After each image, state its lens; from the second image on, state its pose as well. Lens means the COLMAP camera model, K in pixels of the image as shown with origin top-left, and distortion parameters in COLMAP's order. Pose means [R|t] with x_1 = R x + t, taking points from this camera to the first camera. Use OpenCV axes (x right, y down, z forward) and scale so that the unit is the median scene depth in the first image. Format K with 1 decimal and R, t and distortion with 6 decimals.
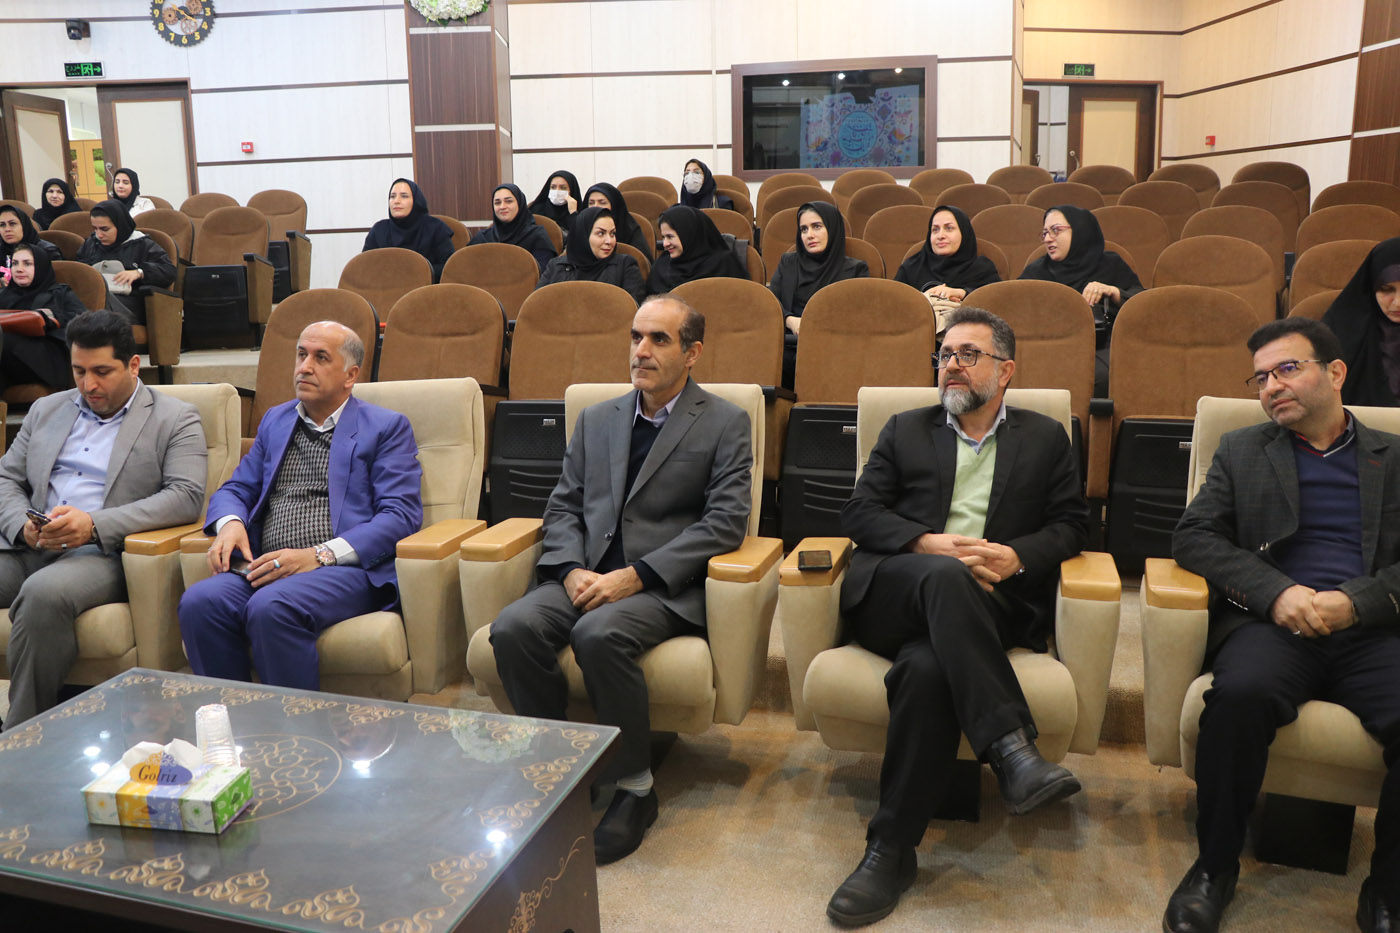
lens RADIAL K [[1146.2, 0, 693.8], [0, 1146.2, 477.8], [0, 0, 1]] dist [-0.168897, 0.130612]
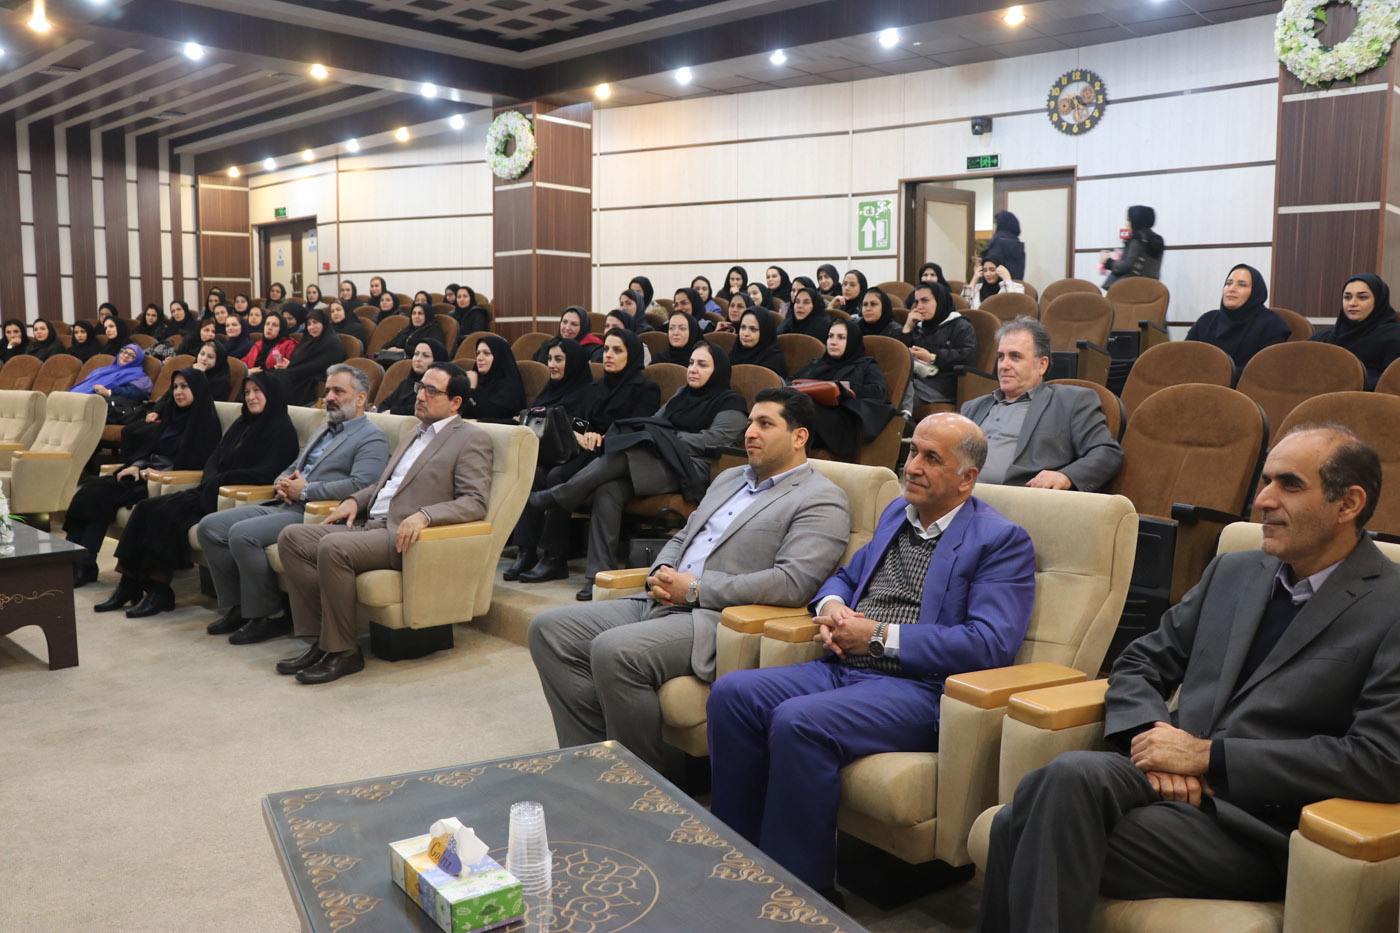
lens RADIAL K [[1146.2, 0, 671.8], [0, 1146.2, 481.4], [0, 0, 1]] dist [-0.168897, 0.130612]
pose [[0.683425, 0.114930, -0.720917, 0.115347], [-0.170176, 0.985405, -0.004231, -0.029661], [0.709909, 0.125575, 0.693008, 0.157664]]
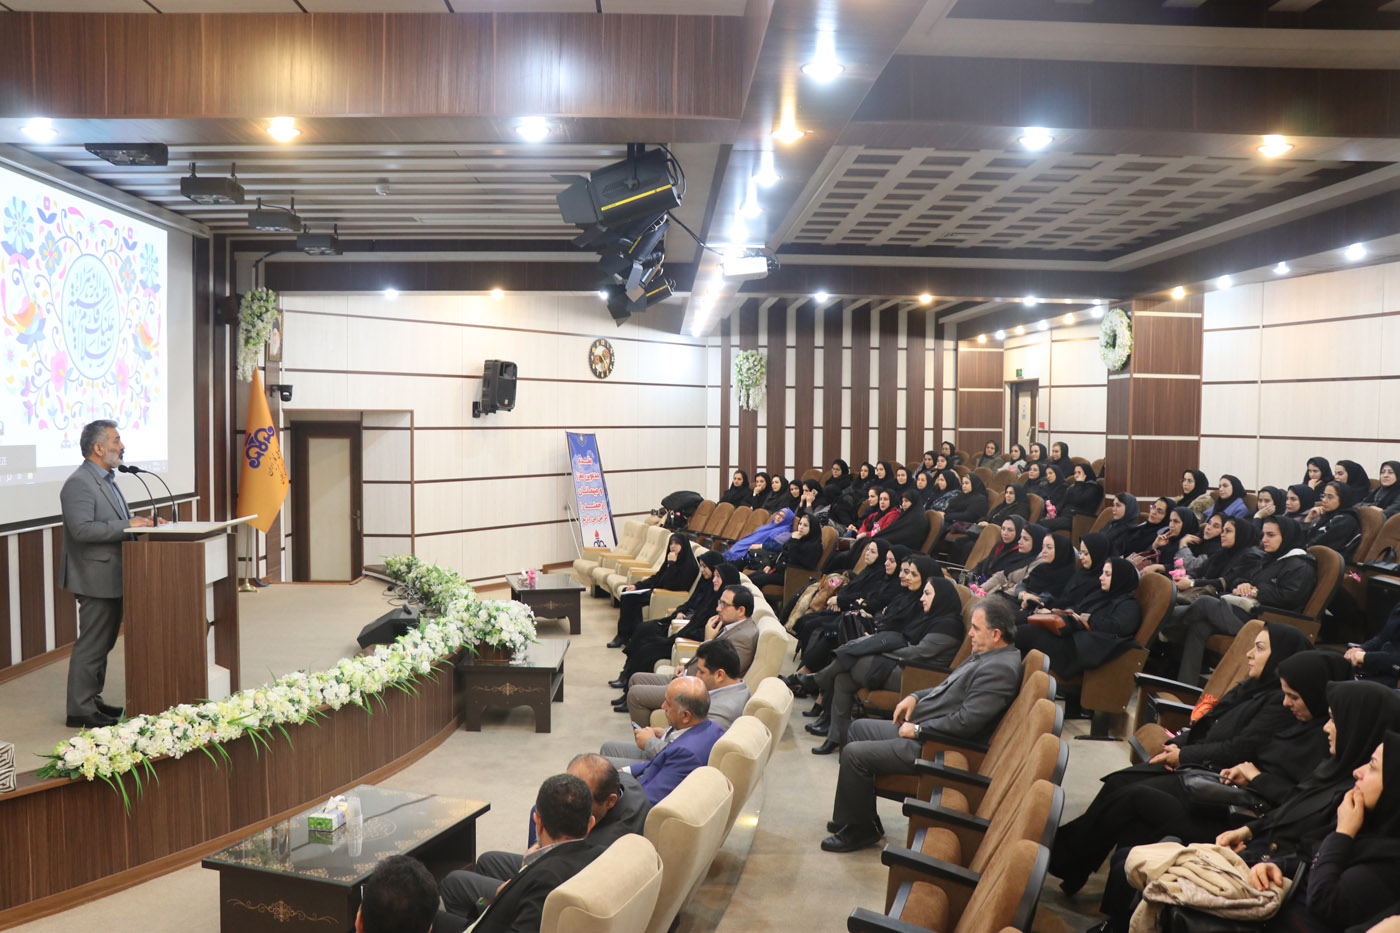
lens RADIAL K [[1208.2, 0, 697.1], [0, 1208.2, 471.1], [0, 0, 1]] dist [-0.103042, 0.057450]
pose [[-0.038762, 0.061376, -0.997362, 0.932399], [-0.219728, 0.973158, 0.068426, -0.369725], [0.974791, 0.221801, -0.024236, 0.677199]]
